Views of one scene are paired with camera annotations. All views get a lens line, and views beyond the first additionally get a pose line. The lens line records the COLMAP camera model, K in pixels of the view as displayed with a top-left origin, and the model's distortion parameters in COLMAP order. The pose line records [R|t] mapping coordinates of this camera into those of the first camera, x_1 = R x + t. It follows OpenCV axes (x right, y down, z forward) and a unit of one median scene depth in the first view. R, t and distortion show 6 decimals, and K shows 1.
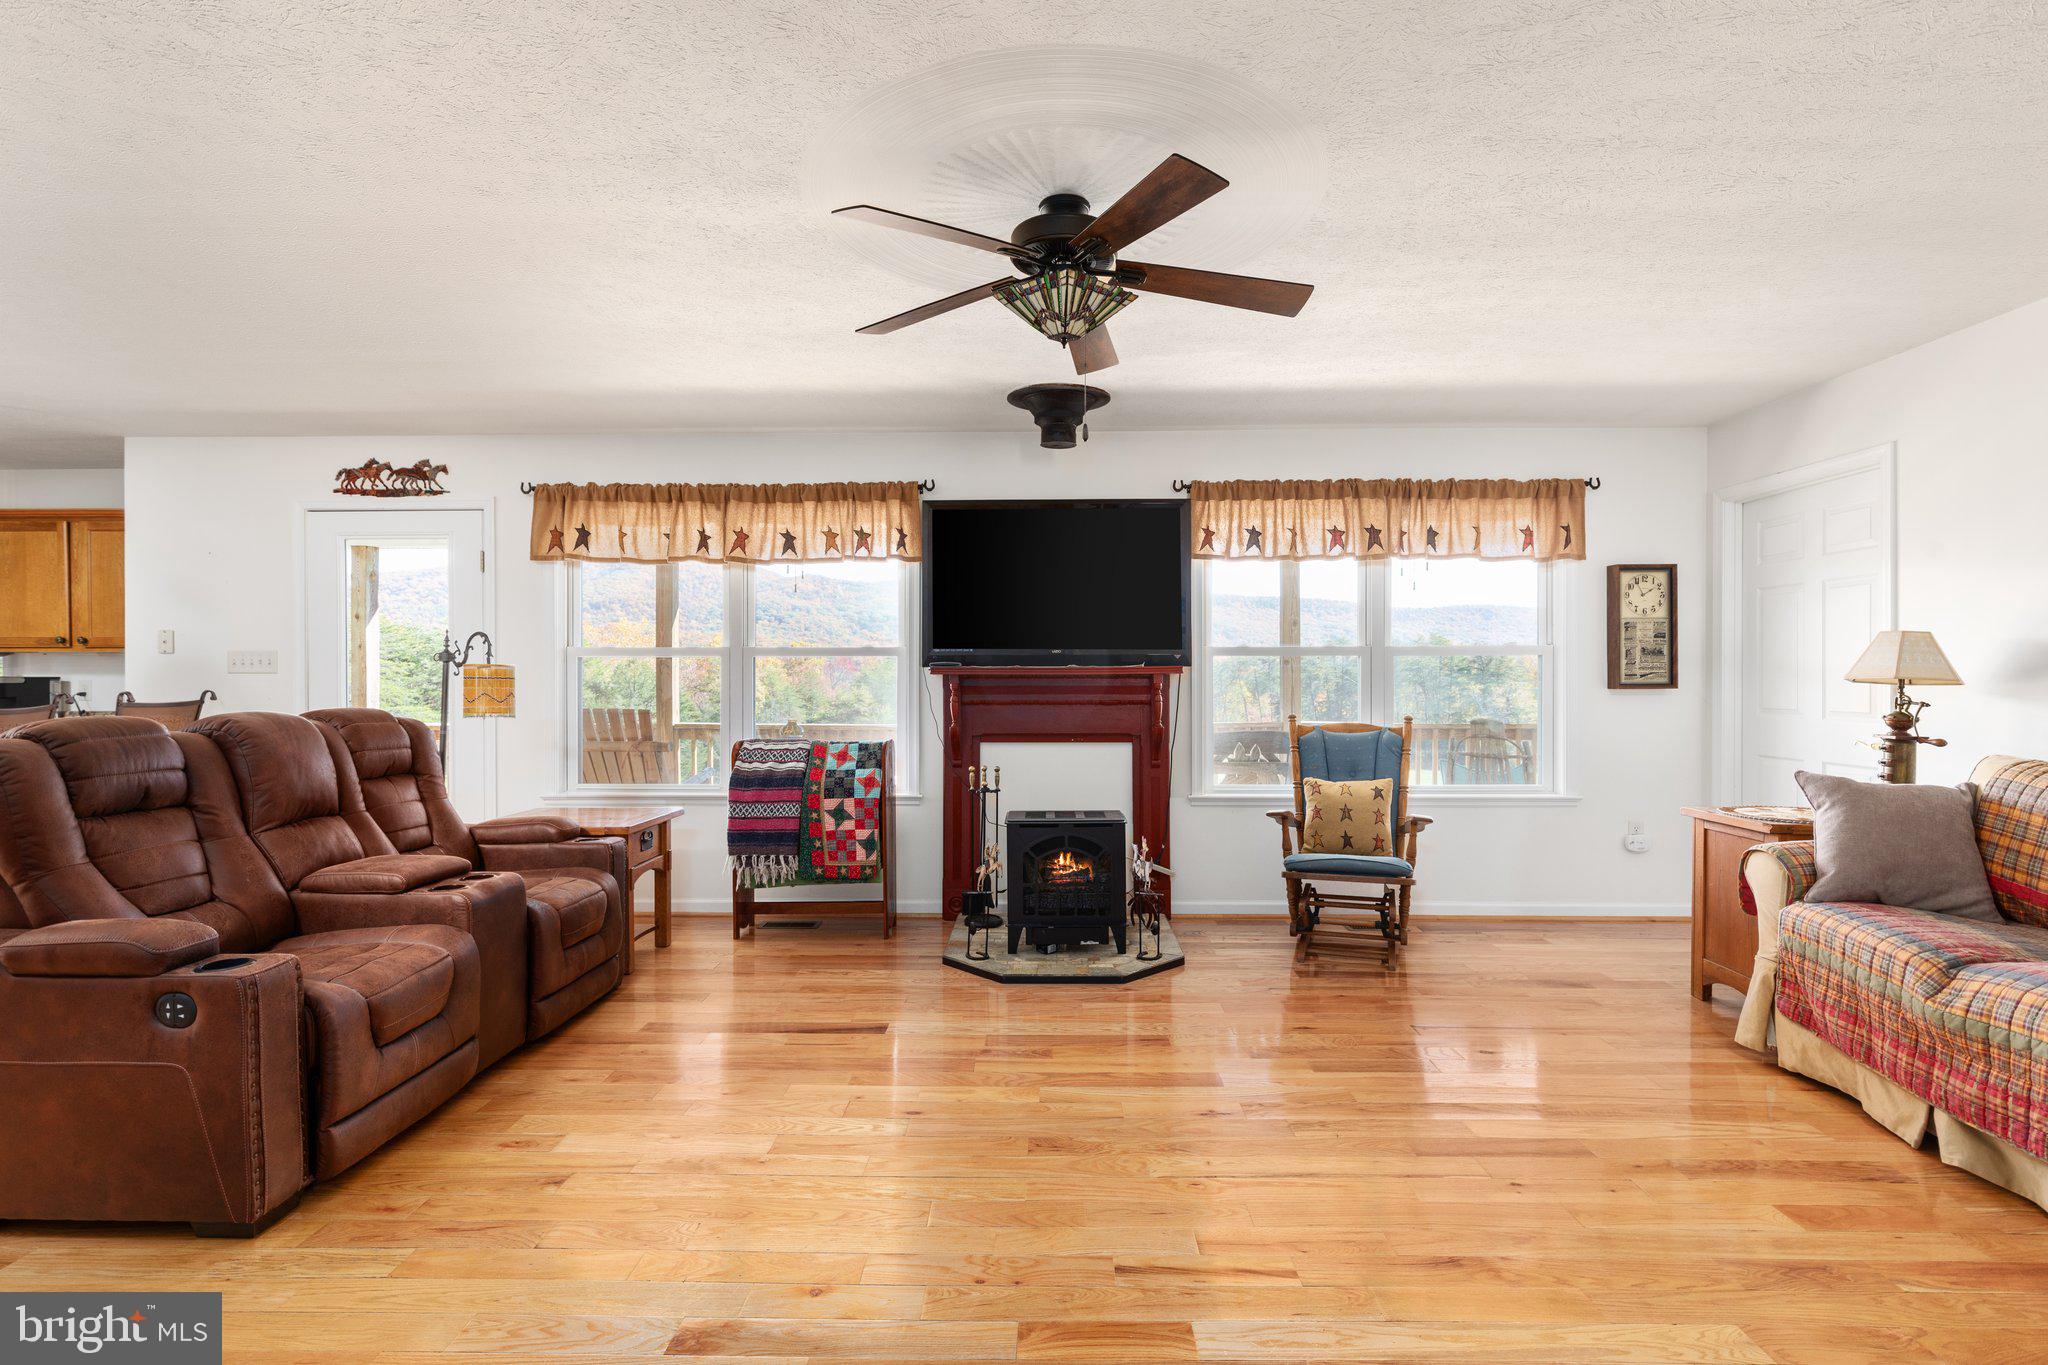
lens RADIAL K [[998.4, 0, 1024.0], [0, 998.4, 682.5], [0, 0, 1]] dist [0.000248, -0.000206]
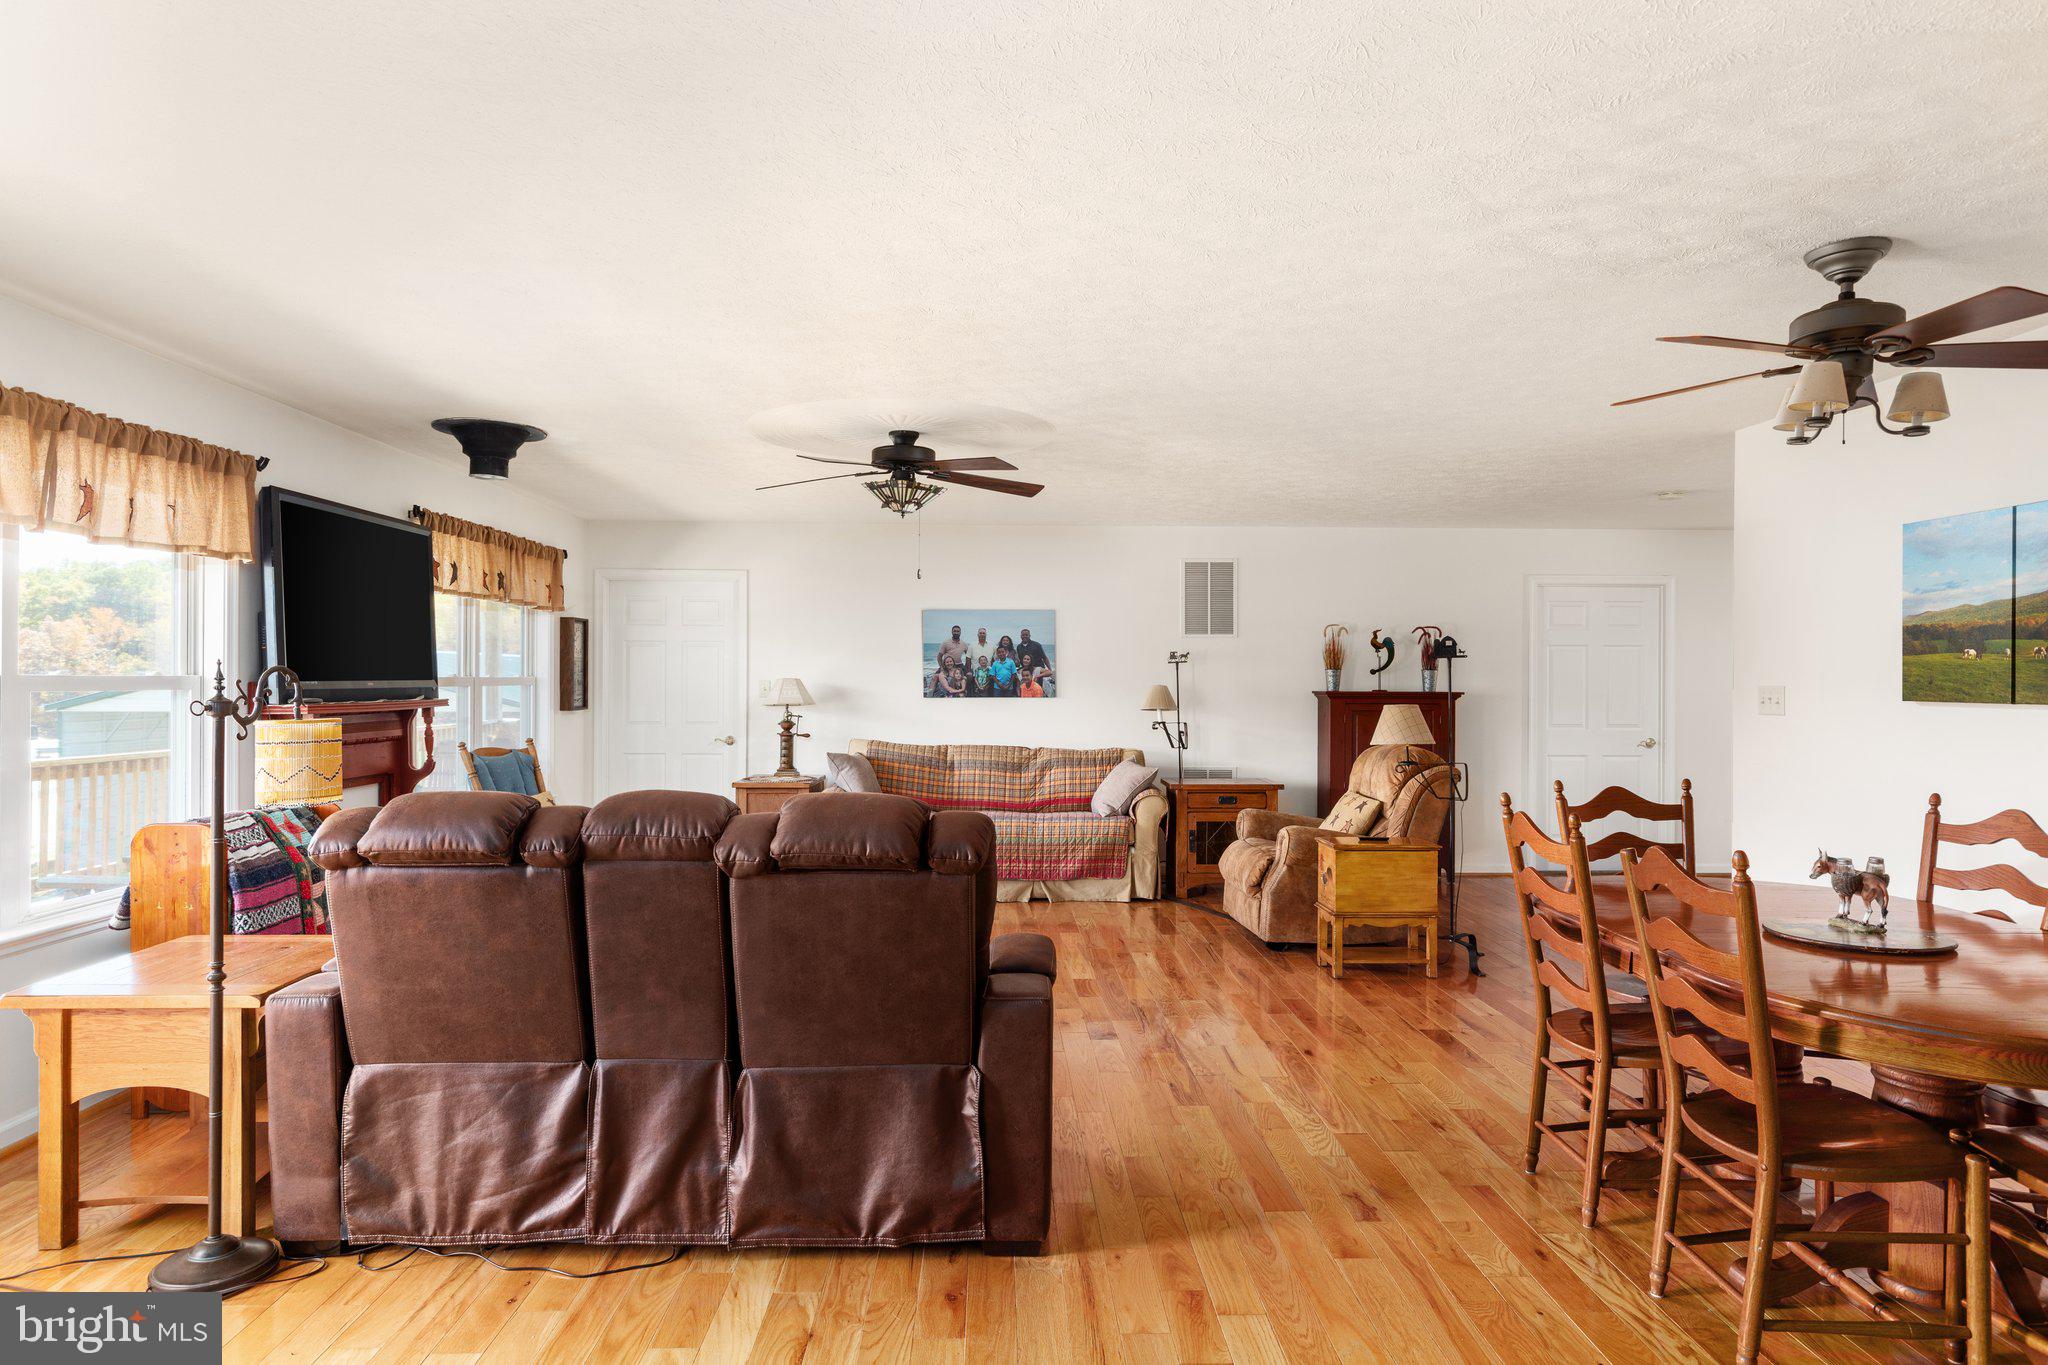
lens RADIAL K [[1231.5, 0, 1024.0], [0, 1231.5, 682.5], [0, 0, 1]] dist [-0.002566, -0.000958]
pose [[-0.048337, -0.001885, 0.998829, -1.107457], [-0.001314, 0.999997, 0.001824, -0.035810], [-0.998830, -0.001224, -0.048339, 0.491111]]
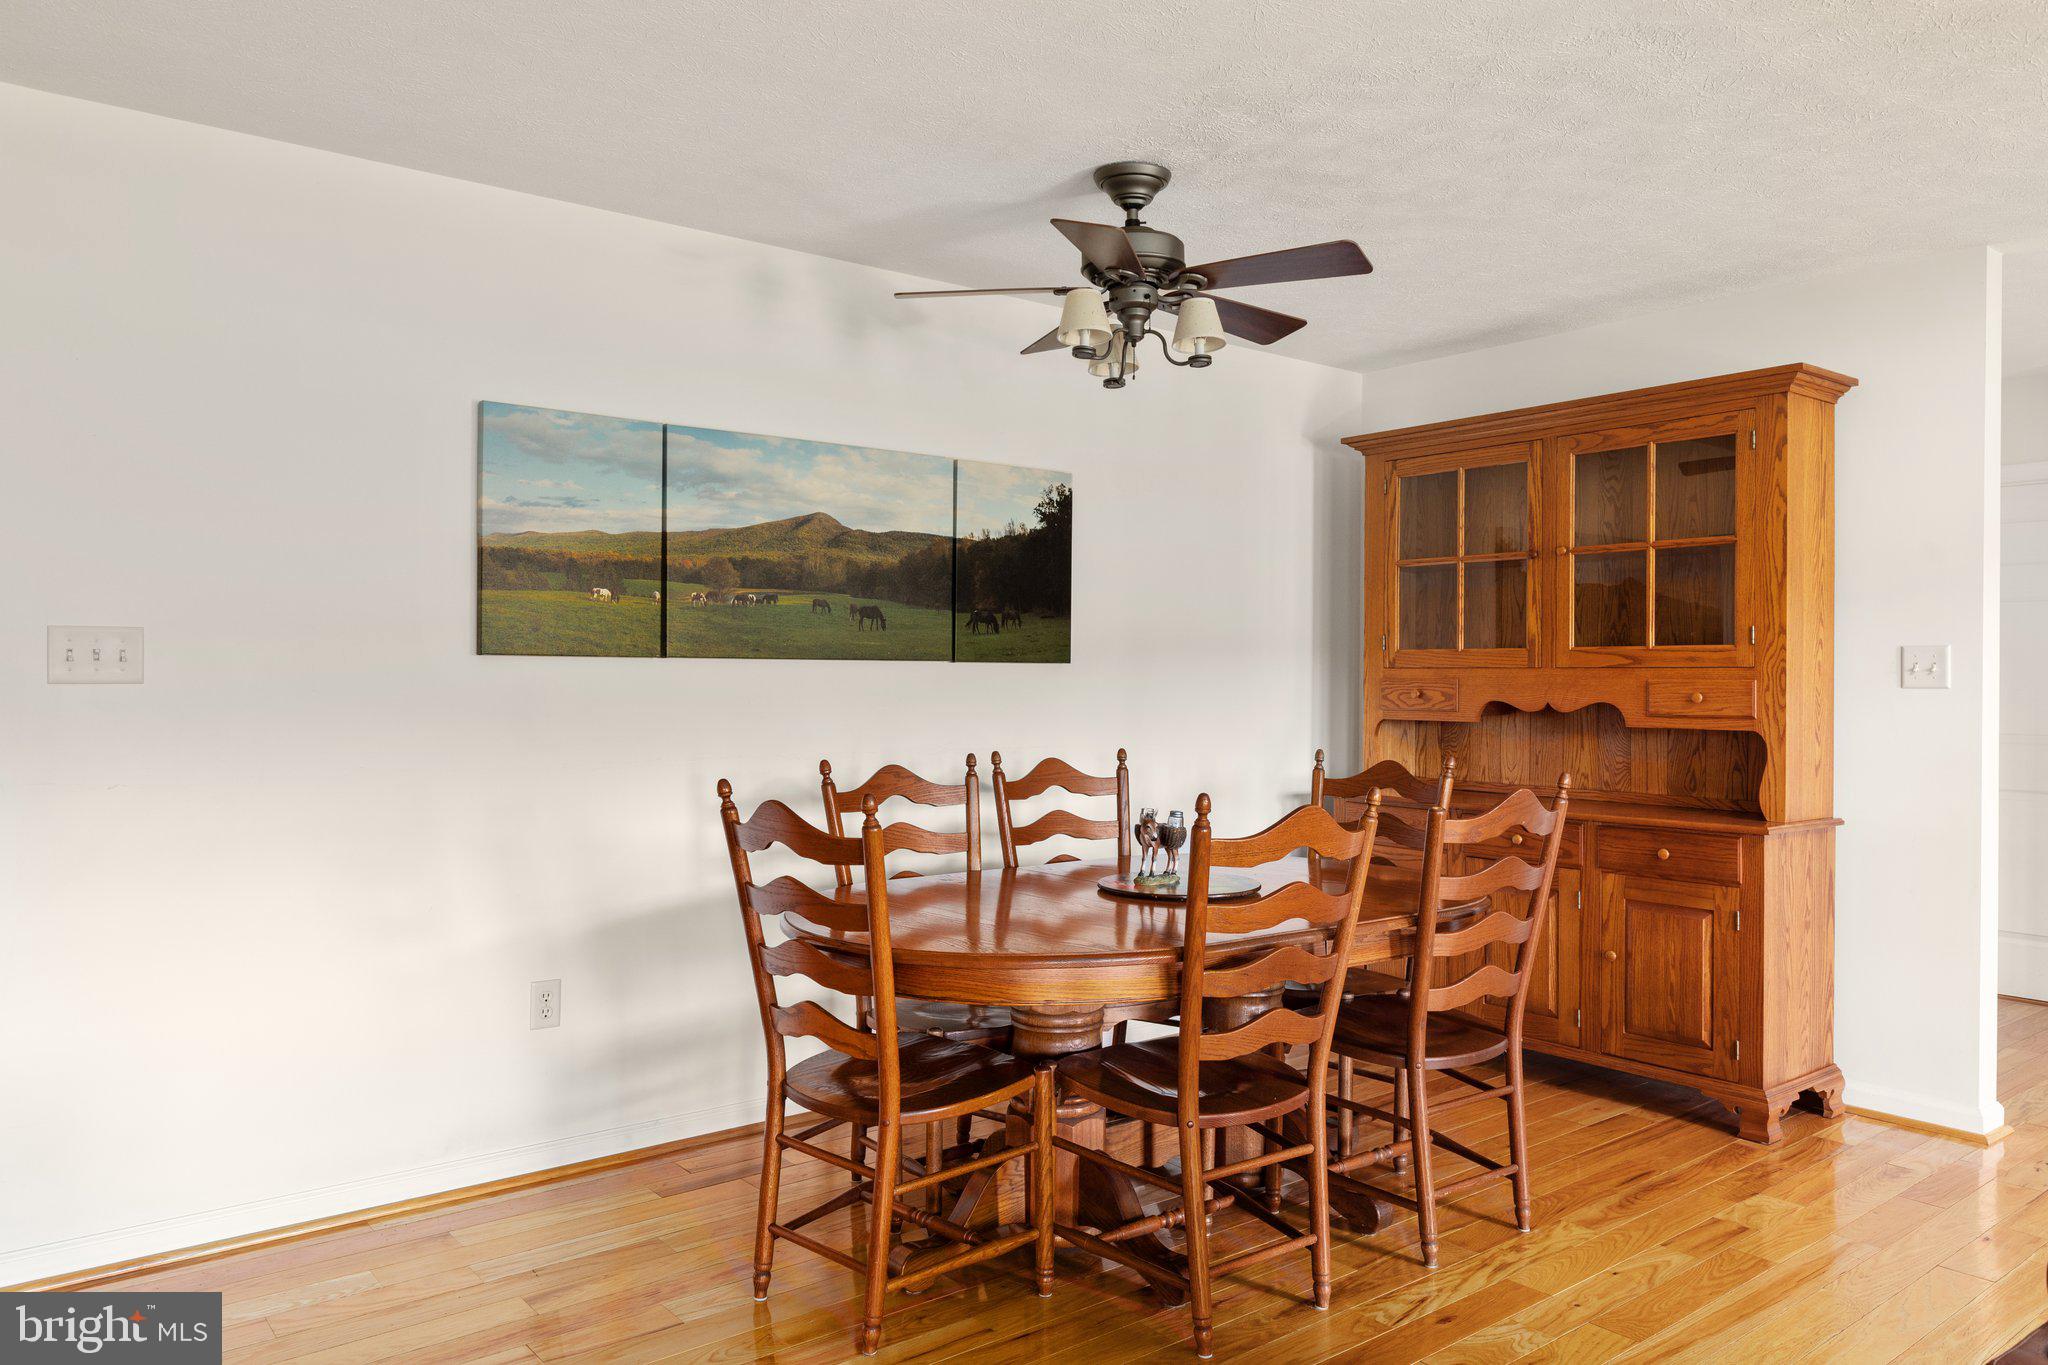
lens RADIAL K [[1425.9, 0, 1024.0], [0, 1425.9, 682.5], [0, 0, 1]] dist [-0.001175, -0.000123]
pose [[-0.767650, -0.000856, -0.640869, 0.004064], [-0.006772, 0.999954, 0.006777, -0.014226], [0.640833, 0.009543, -0.767621, 0.539484]]
